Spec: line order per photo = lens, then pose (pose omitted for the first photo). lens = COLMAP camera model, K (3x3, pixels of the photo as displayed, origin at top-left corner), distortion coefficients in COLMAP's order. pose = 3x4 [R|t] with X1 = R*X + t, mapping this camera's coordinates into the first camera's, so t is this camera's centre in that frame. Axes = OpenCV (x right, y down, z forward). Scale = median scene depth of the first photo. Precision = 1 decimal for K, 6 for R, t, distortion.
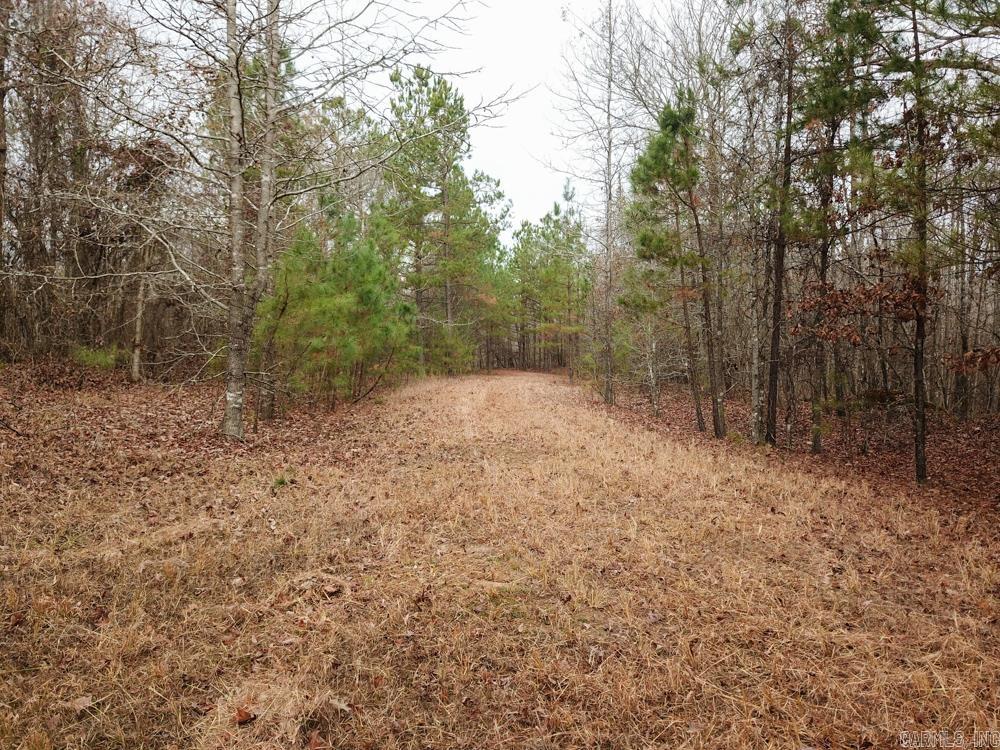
lens RADIAL K [[779.3, 0, 495.6], [0, 779.3, 373.0], [0, 0, 1]] dist [-0.009055, 0.014920]
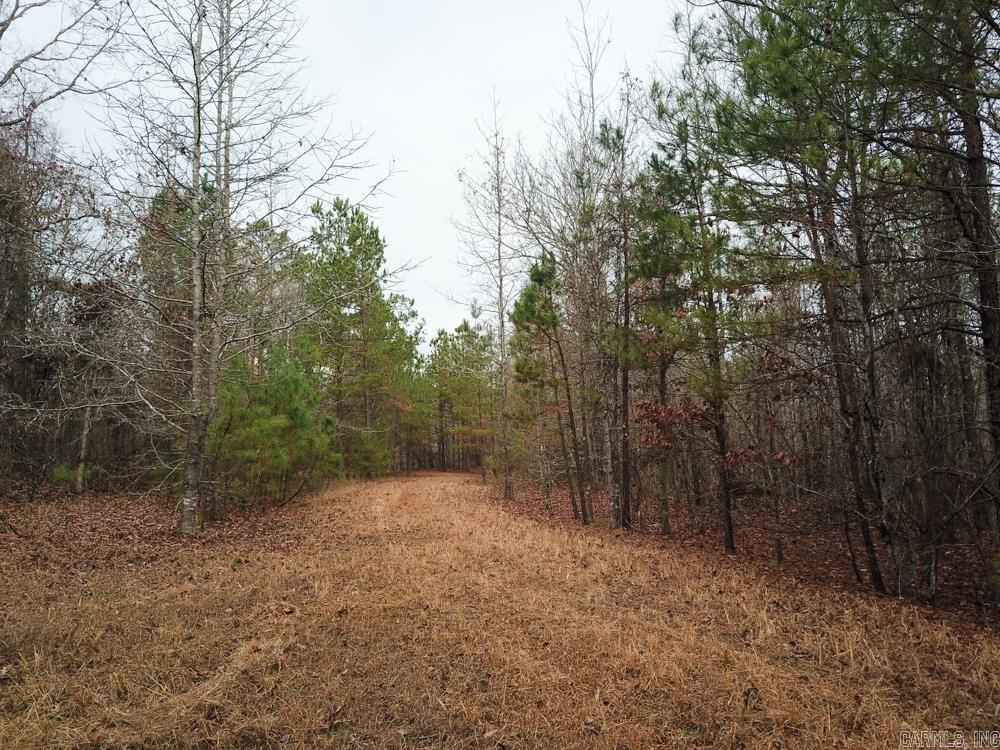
lens RADIAL K [[779.3, 0, 508.6], [0, 779.3, 383.5], [0, 0, 1]] dist [-0.009055, 0.014920]
pose [[0.993108, -0.015105, 0.116221, 0.017681], [0.028256, 0.993266, -0.112358, -0.001890], [-0.113742, 0.114868, 0.986848, -0.179759]]
